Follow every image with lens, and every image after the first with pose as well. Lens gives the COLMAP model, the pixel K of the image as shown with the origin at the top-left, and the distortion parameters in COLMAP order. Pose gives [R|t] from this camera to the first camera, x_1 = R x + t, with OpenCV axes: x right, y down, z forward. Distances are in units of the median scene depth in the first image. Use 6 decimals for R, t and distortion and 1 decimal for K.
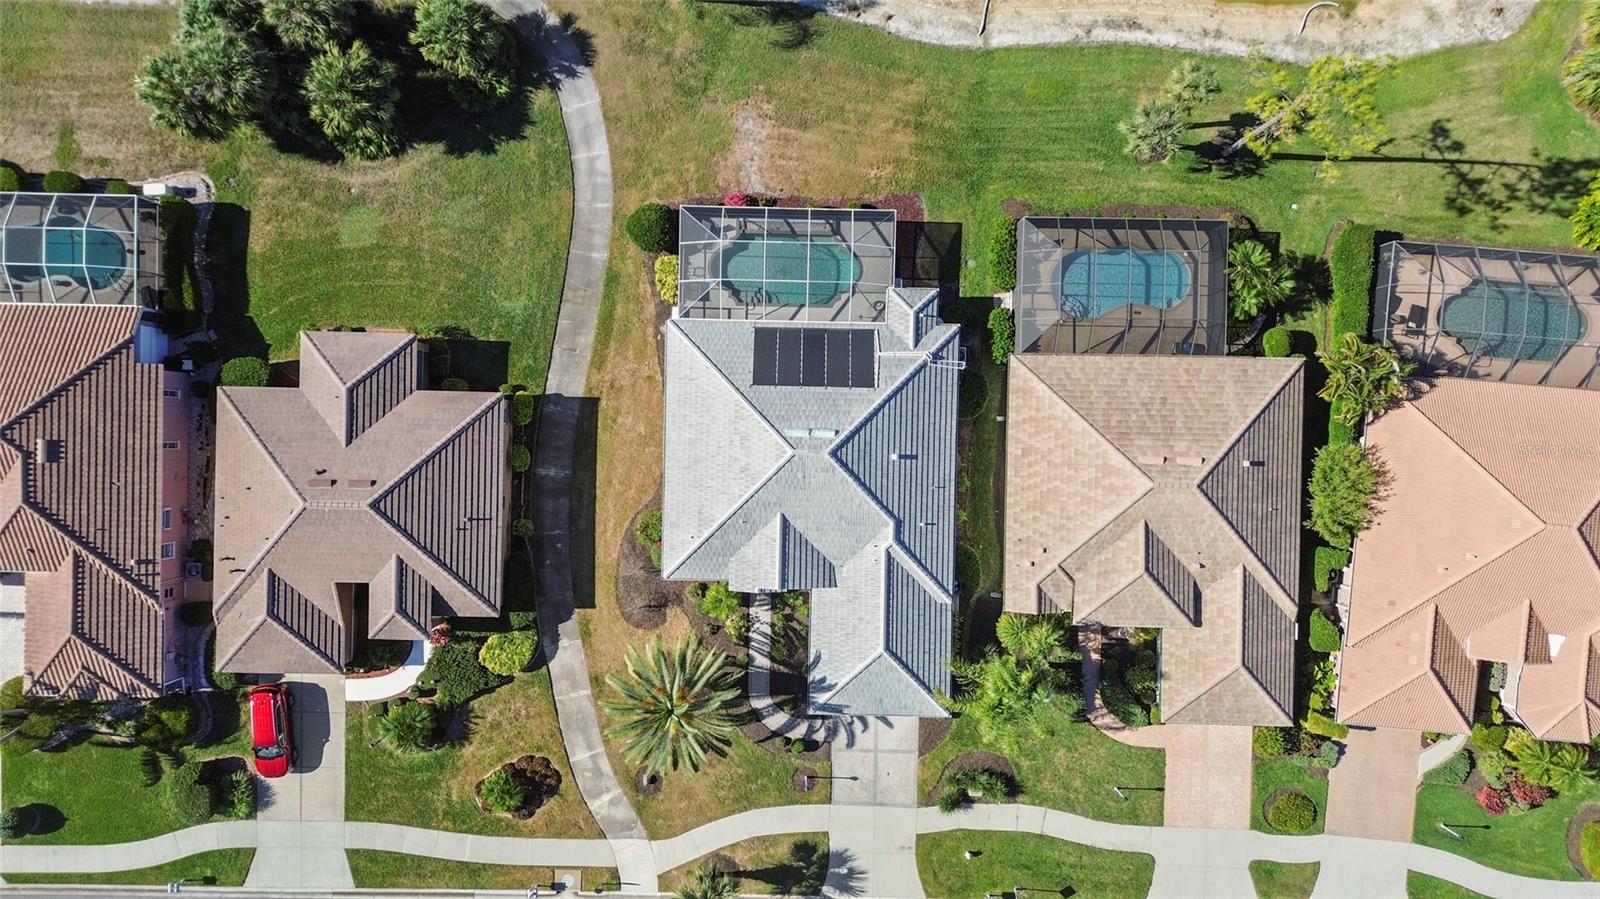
lens RADIAL K [[1113.0, 0, 804.7], [0, 1113.0, 452.1], [0, 0, 1]] dist [0.064174, -0.066203]
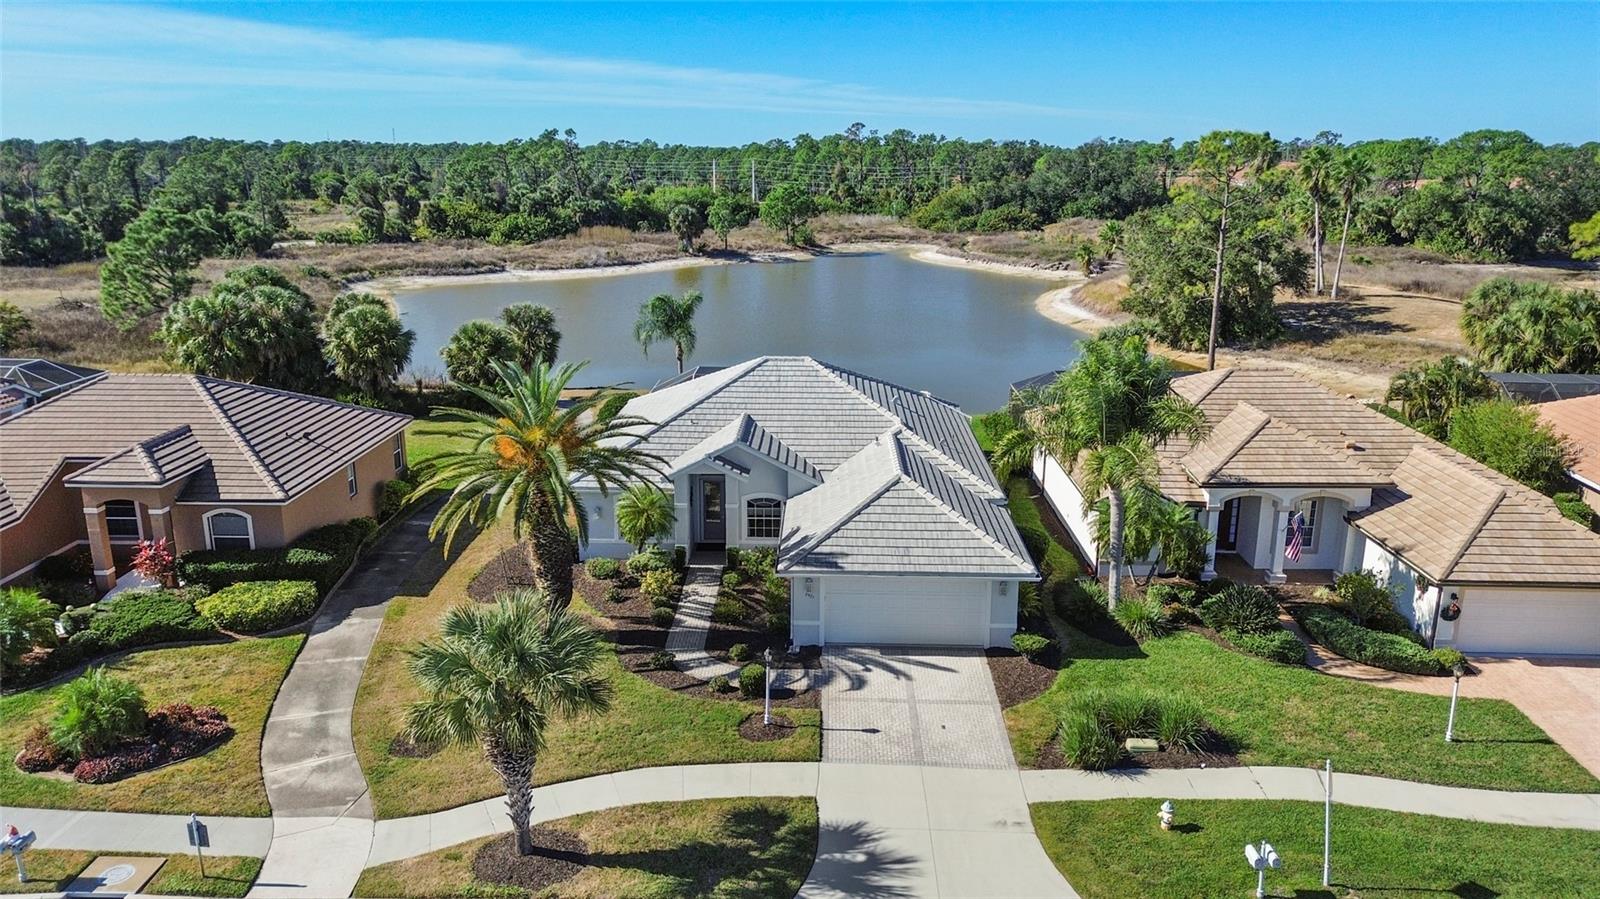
lens RADIAL K [[1113.0, 0, 803.7], [0, 1113.0, 454.3], [0, 0, 1]] dist [0.064174, -0.066203]
pose [[0.999976, 0.006999, -0.000117, 0.015861], [-0.001969, 0.265265, -0.964174, 0.707478], [-0.006717, 0.964150, 0.265272, 0.768101]]
